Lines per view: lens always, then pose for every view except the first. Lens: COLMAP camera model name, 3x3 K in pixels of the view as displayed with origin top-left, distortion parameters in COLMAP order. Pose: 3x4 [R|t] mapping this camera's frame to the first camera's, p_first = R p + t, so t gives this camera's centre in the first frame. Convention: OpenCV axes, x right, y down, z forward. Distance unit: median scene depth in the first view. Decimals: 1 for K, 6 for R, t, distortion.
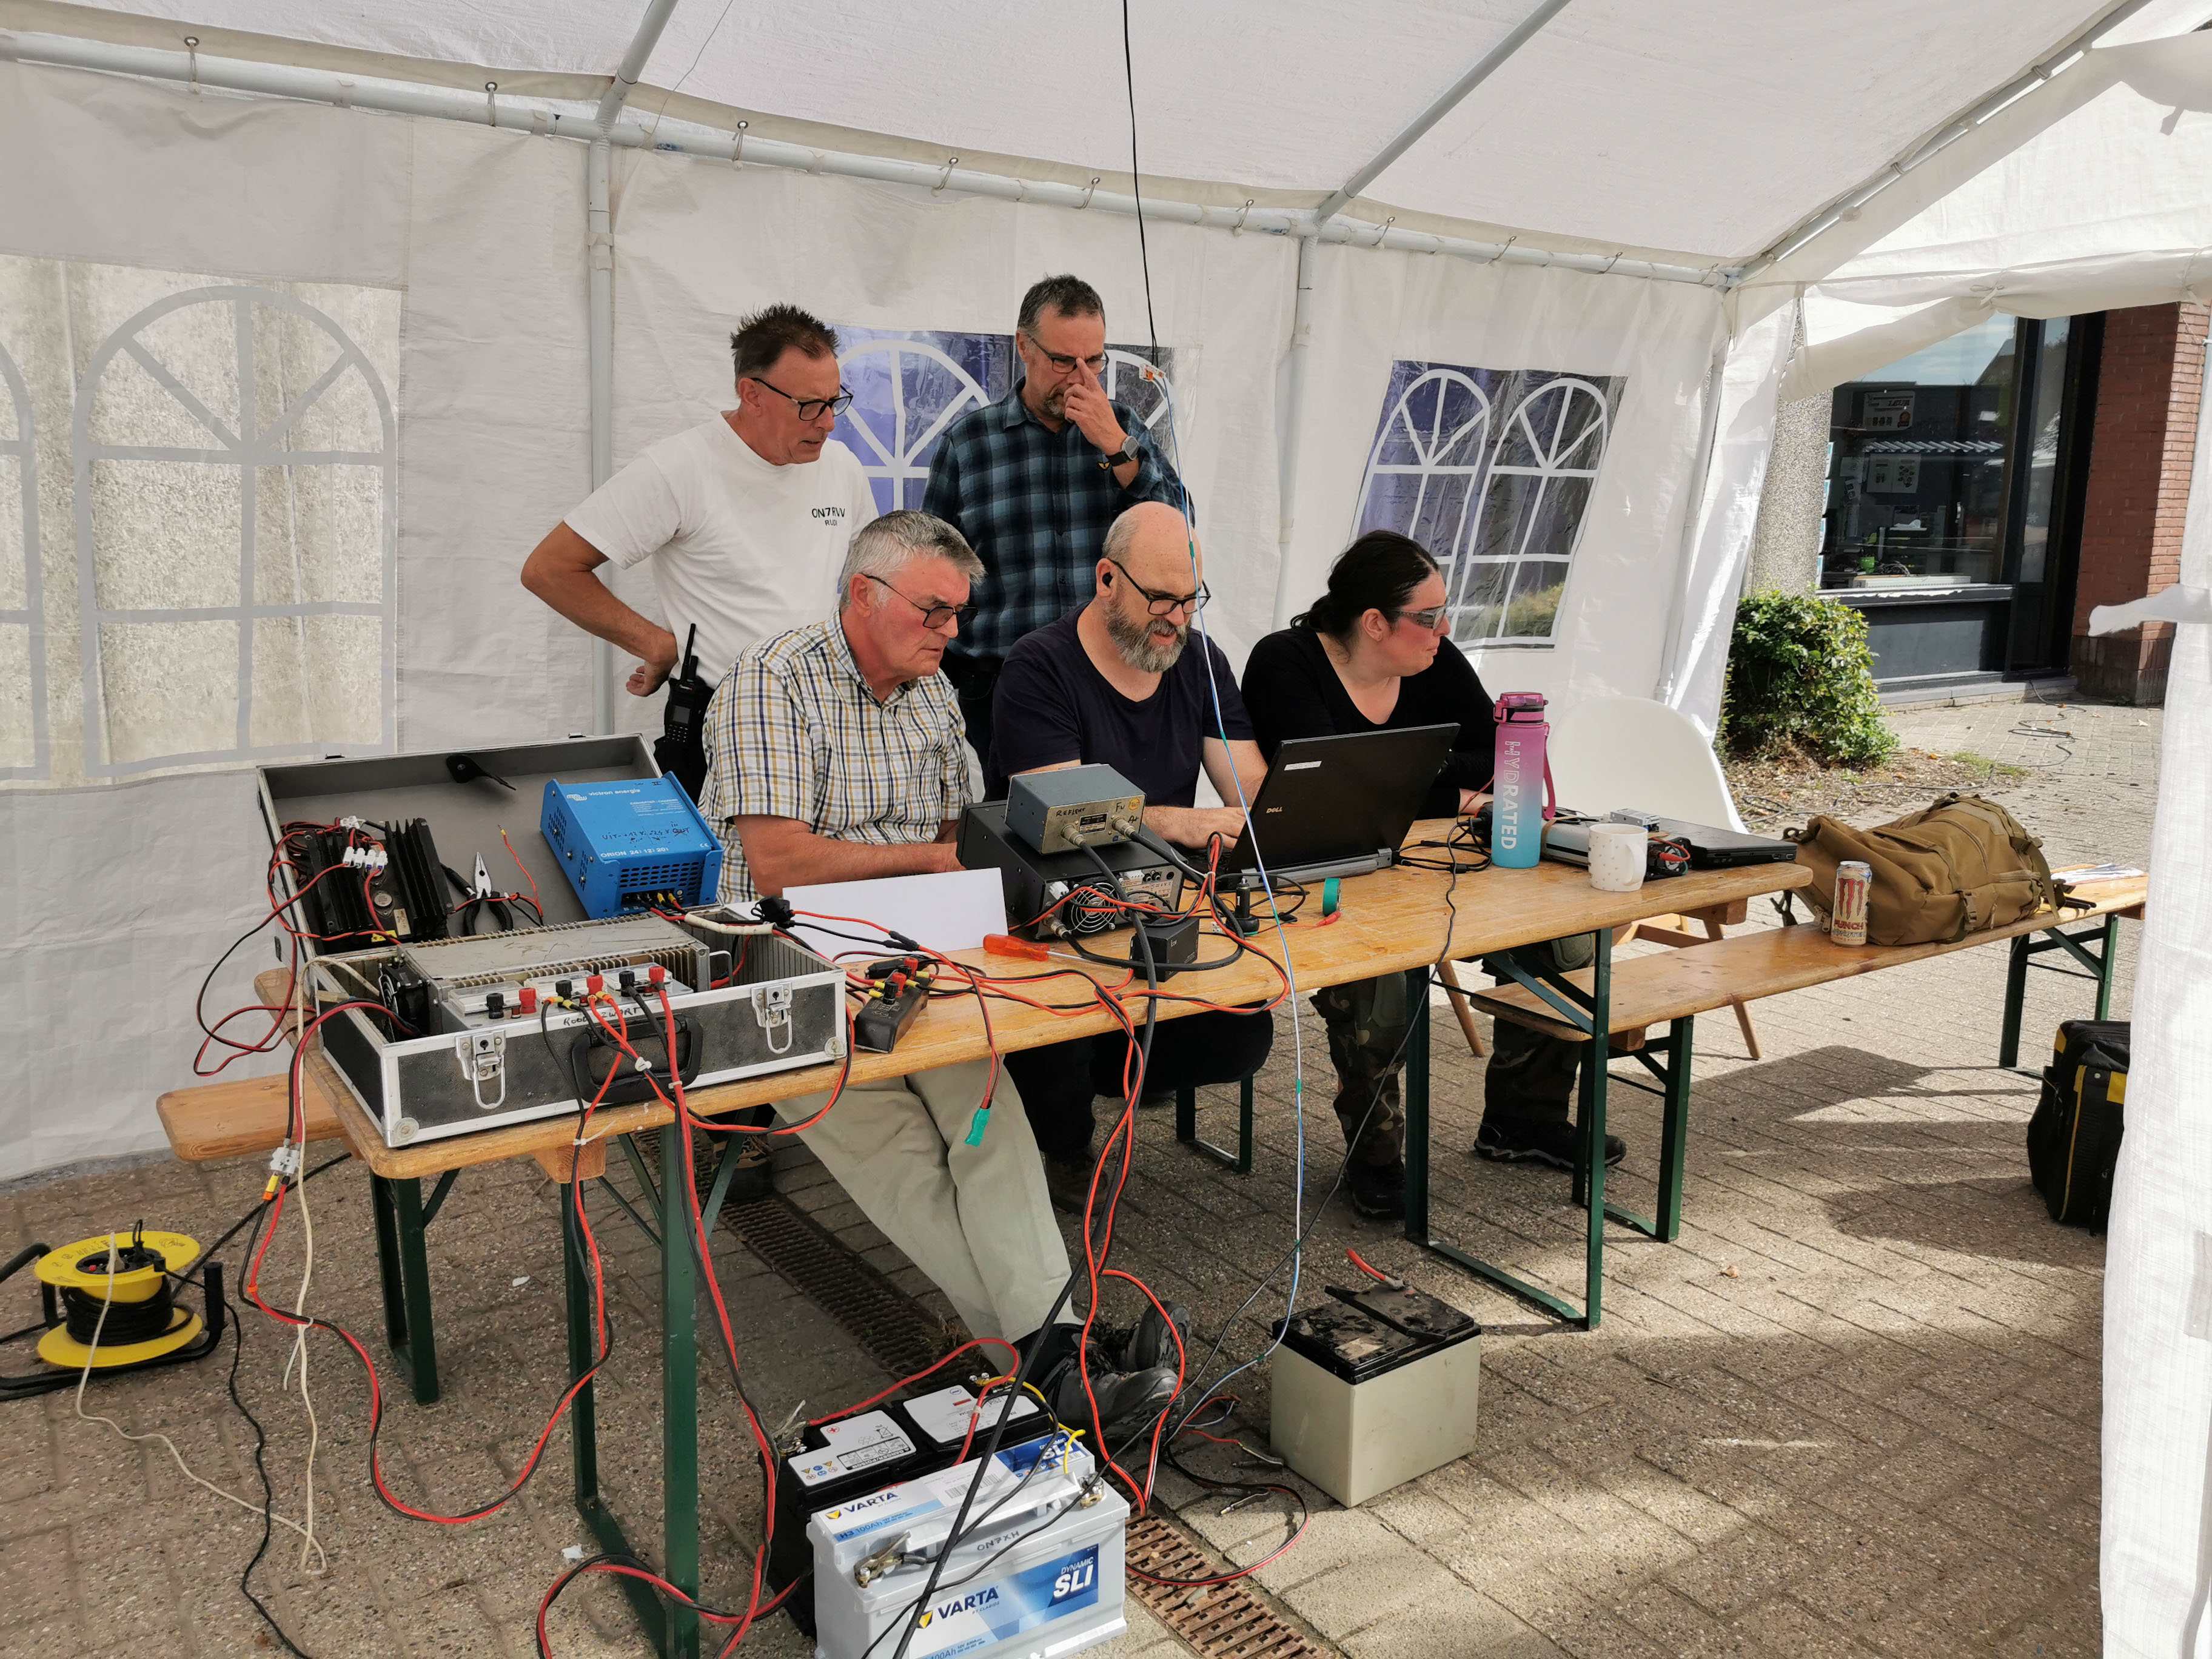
lens RADIAL K [[1728.9, 0, 1106.0], [0, 1728.9, 829.5], [0, 0, 1]] dist [0.087307, -0.120426]
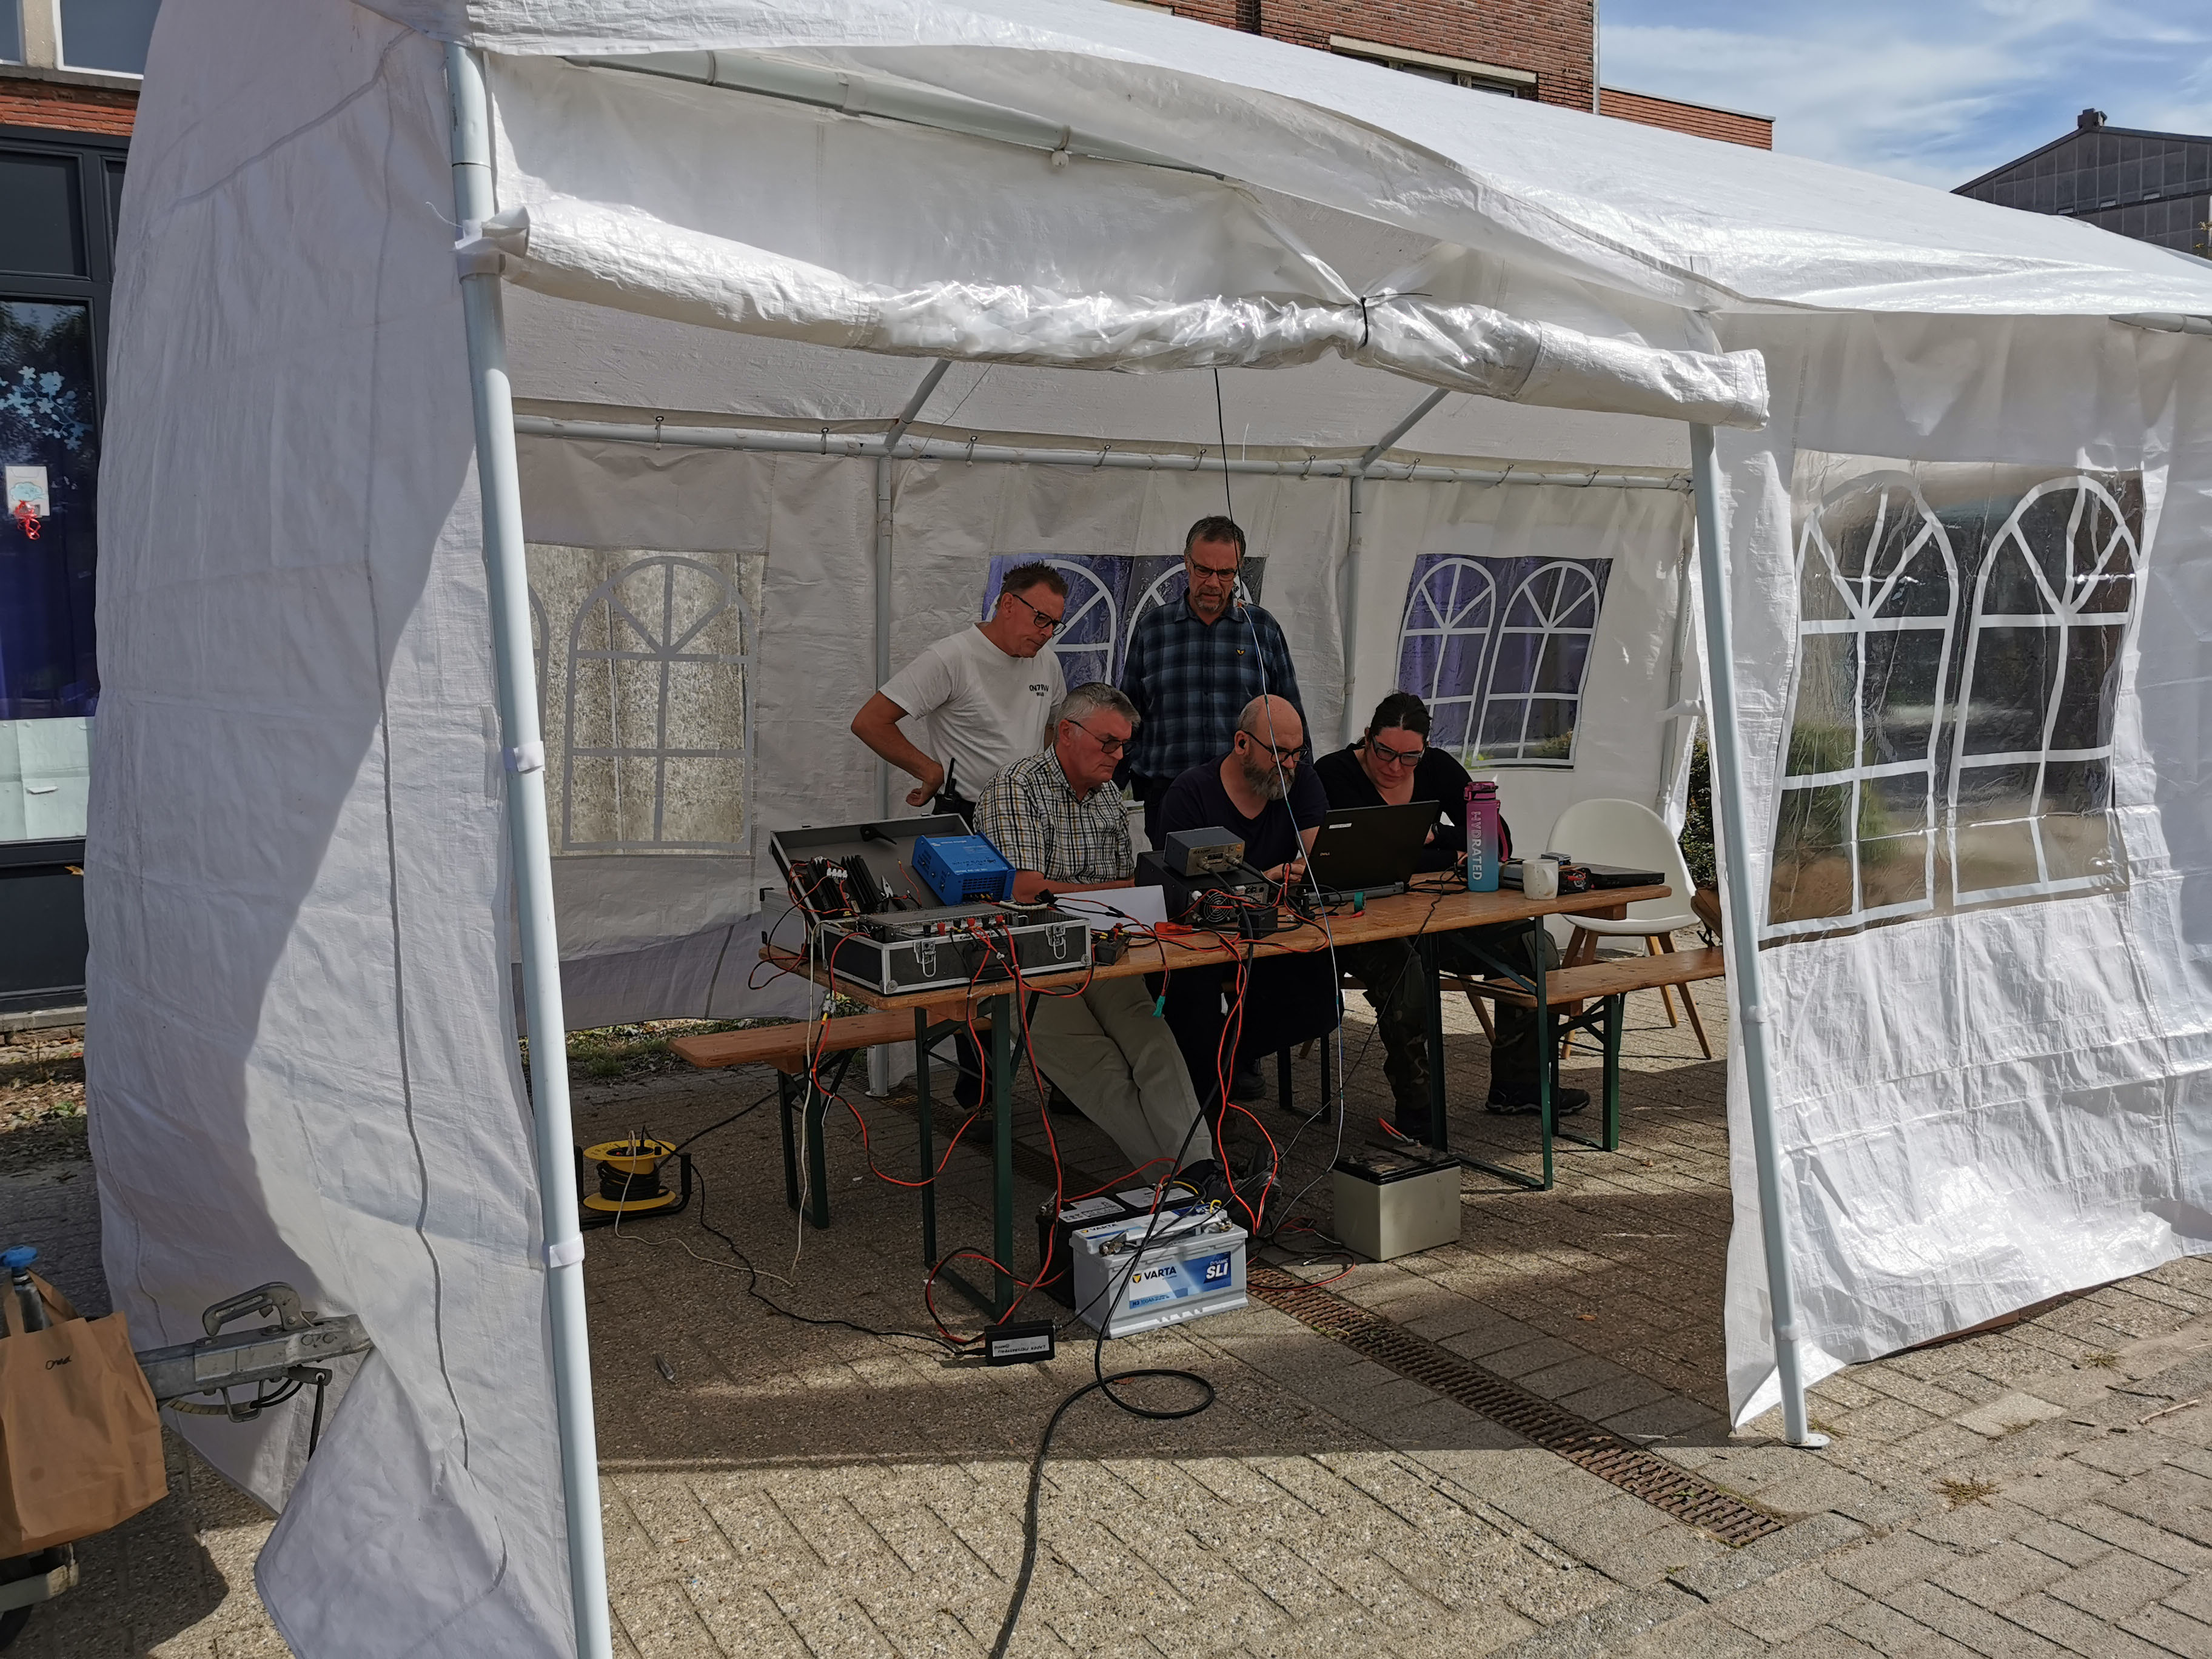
lens RADIAL K [[1728.9, 0, 1106.0], [0, 1728.9, 829.5], [0, 0, 1]] dist [0.087307, -0.120426]
pose [[0.997508, -0.028586, -0.064509, -0.003252], [0.022698, 0.995663, -0.090225, 0.100781], [0.066808, 0.088536, 0.993830, -0.604641]]
